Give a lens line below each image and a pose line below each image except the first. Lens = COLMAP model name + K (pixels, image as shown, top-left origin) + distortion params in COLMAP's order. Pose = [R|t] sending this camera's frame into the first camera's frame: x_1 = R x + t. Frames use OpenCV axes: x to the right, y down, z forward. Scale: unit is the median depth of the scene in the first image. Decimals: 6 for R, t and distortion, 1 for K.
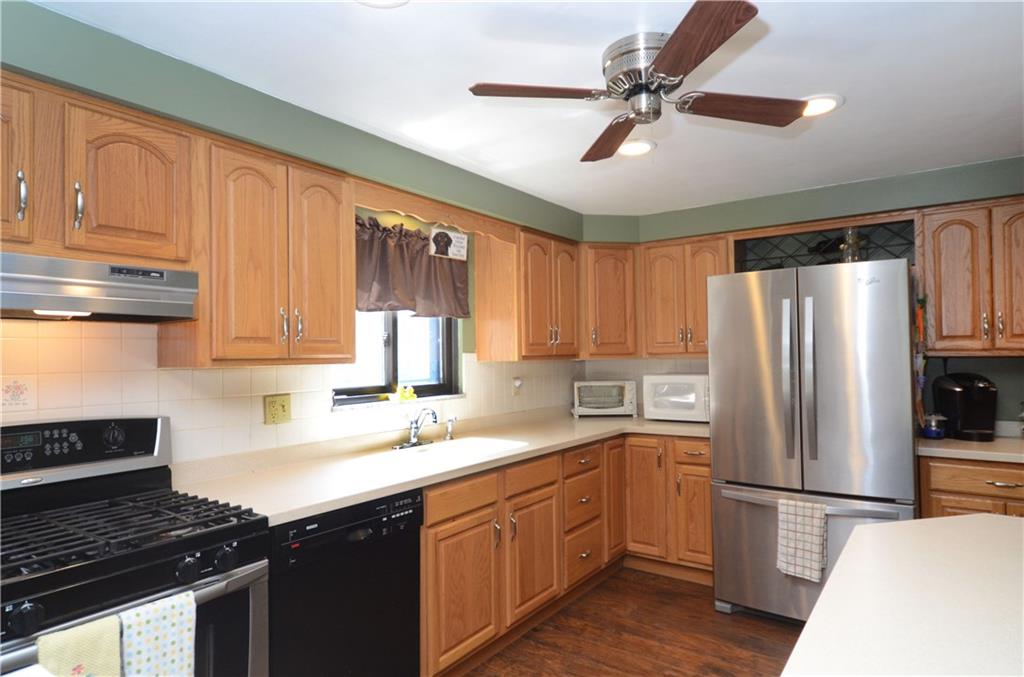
lens RADIAL K [[559.6, 0, 517.2], [0, 559.6, 346.9], [0, 0, 1]] dist [-0.002156, 0.004862]
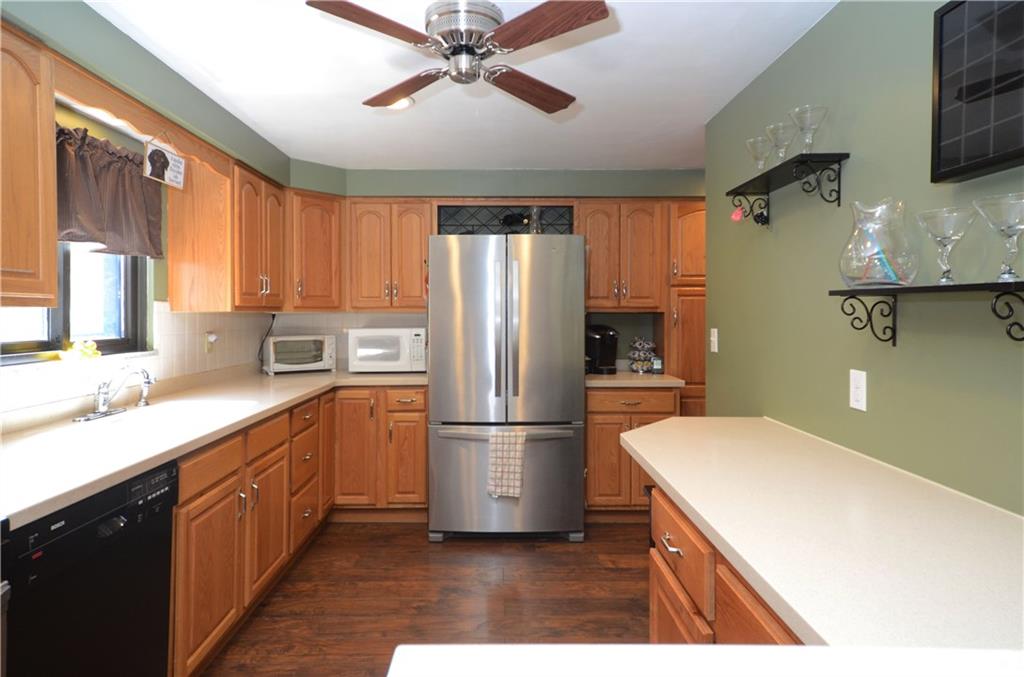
lens RADIAL K [[559.6, 0, 474.3], [0, 559.6, 316.1], [0, 0, 1]] dist [-0.002156, 0.004862]
pose [[0.822629, 0.012039, 0.568451, -0.210759], [-0.019639, 0.999781, 0.007246, 0.021191], [-0.568239, -0.017125, 0.822685, 0.061136]]
